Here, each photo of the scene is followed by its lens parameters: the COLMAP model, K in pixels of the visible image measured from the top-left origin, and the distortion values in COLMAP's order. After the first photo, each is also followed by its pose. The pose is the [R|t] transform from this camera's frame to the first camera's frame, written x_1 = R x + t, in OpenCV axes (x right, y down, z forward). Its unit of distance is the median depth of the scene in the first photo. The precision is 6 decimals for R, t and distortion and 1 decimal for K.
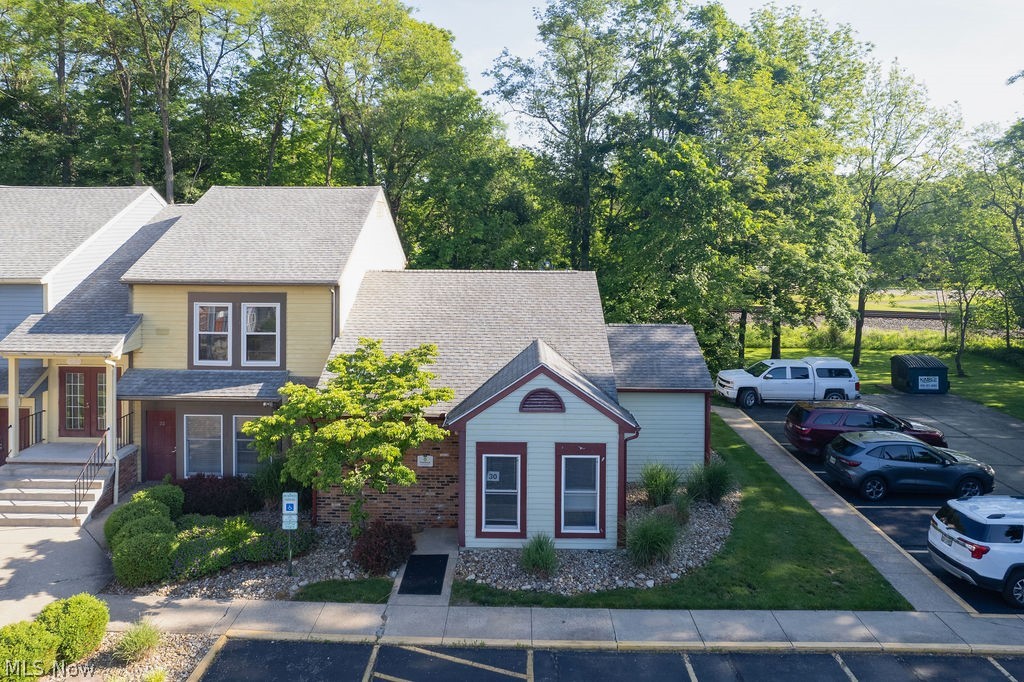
lens RADIAL K [[698.1, 0, 511.0], [0, 698.1, 239.4], [0, 0, 1]] dist [-0.032780, 0.000405]
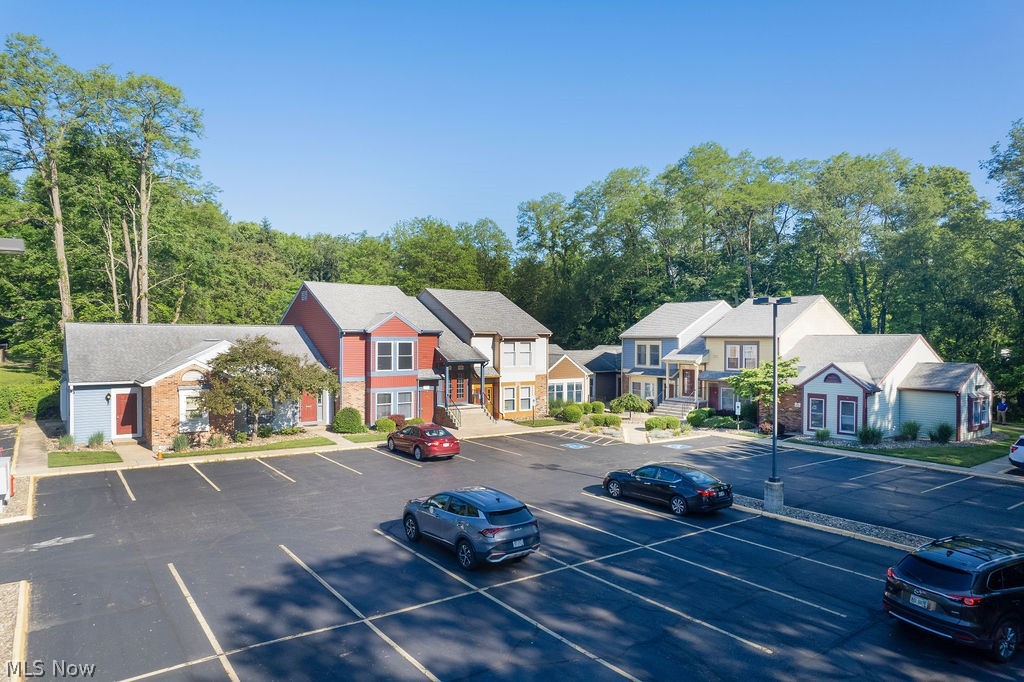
lens RADIAL K [[652.0, 0, 505.9], [0, 652.0, 345.7], [0, 0, 1]] dist [-0.087902, 0.064641]
pose [[0.593162, 0.001382, -0.805082, 1.008405], [-0.008829, 0.999950, -0.004788, 0.115650], [0.805034, 0.009948, 0.593145, -1.098789]]
